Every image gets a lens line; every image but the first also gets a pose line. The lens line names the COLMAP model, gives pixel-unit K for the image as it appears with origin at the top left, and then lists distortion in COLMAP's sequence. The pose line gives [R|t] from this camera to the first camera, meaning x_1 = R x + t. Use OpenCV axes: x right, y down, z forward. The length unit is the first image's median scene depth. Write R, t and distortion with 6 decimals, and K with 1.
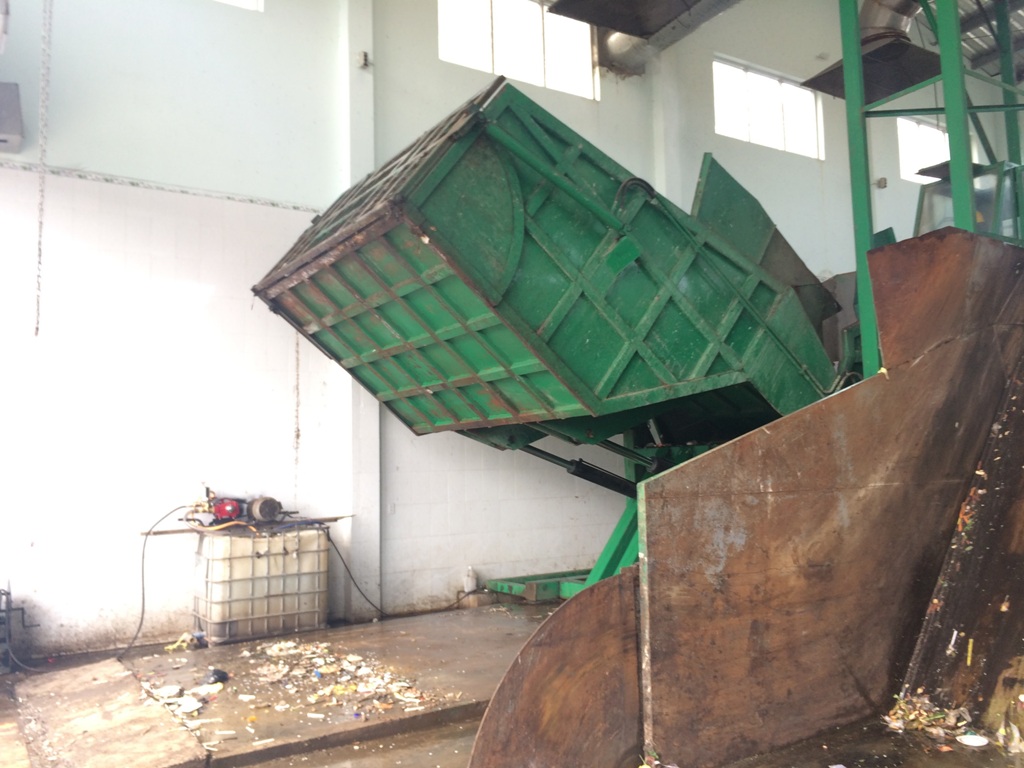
lens RADIAL K [[880.6, 0, 512.0], [0, 880.6, 384.0], [0, 0, 1]] dist [0.089878, -0.110998]
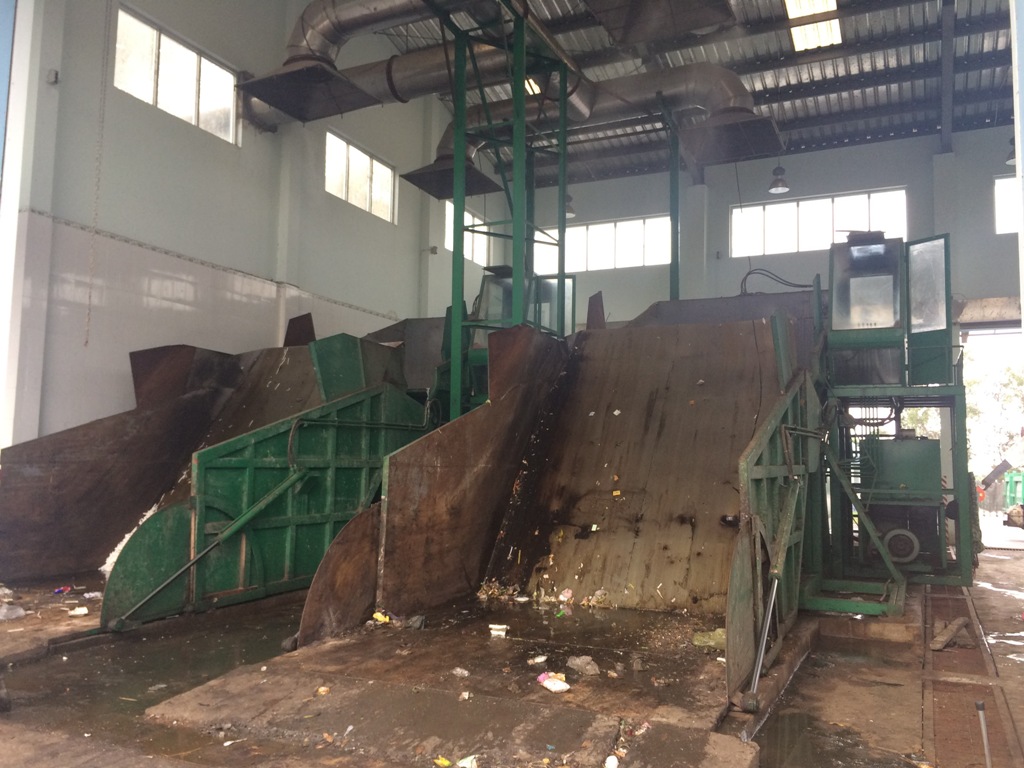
lens RADIAL K [[880.6, 0, 512.0], [0, 880.6, 384.0], [0, 0, 1]] dist [0.089878, -0.110998]
pose [[0.843965, 0.089109, 0.528946, -0.534306], [-0.087537, 0.995765, -0.028082, -0.004829], [-0.529208, -0.022602, 0.848191, -0.570424]]
